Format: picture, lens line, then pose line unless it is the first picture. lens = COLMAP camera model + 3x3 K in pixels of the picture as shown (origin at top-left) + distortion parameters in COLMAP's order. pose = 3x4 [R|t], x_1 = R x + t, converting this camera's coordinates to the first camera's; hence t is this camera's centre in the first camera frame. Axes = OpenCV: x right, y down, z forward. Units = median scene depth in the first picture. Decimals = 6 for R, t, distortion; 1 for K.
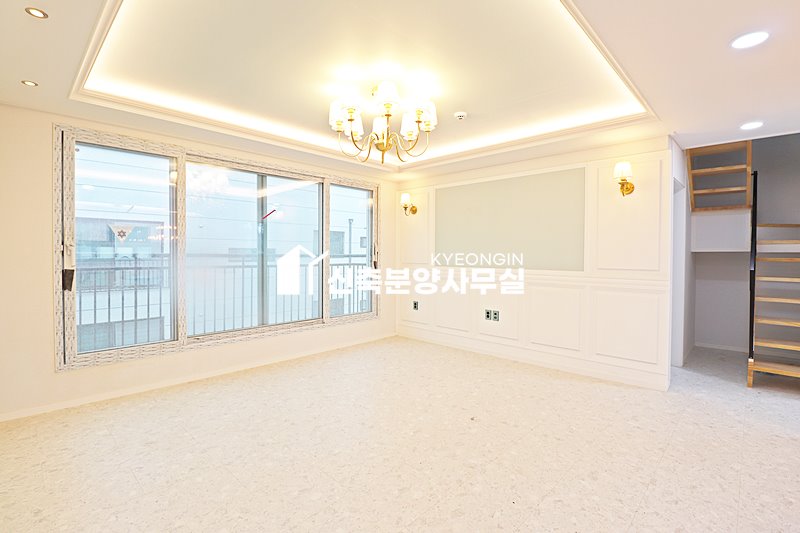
lens RADIAL K [[377.8, 0, 398.2], [0, 377.8, 260.3], [0, 0, 1]] dist [-0.026294, 0.000187]
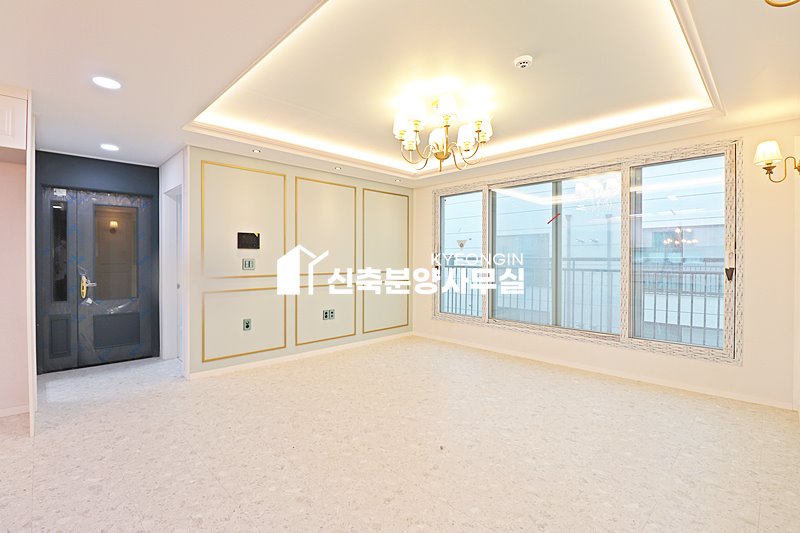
lens RADIAL K [[369.9, 0, 399.0], [0, 369.9, 258.9], [0, 0, 1]] dist [0.016830, -0.000019]
pose [[-0.031542, -0.001521, -0.999501, 0.703072], [-0.018898, 0.999821, -0.000925, -0.003377], [0.999324, 0.018859, -0.031565, 0.617637]]
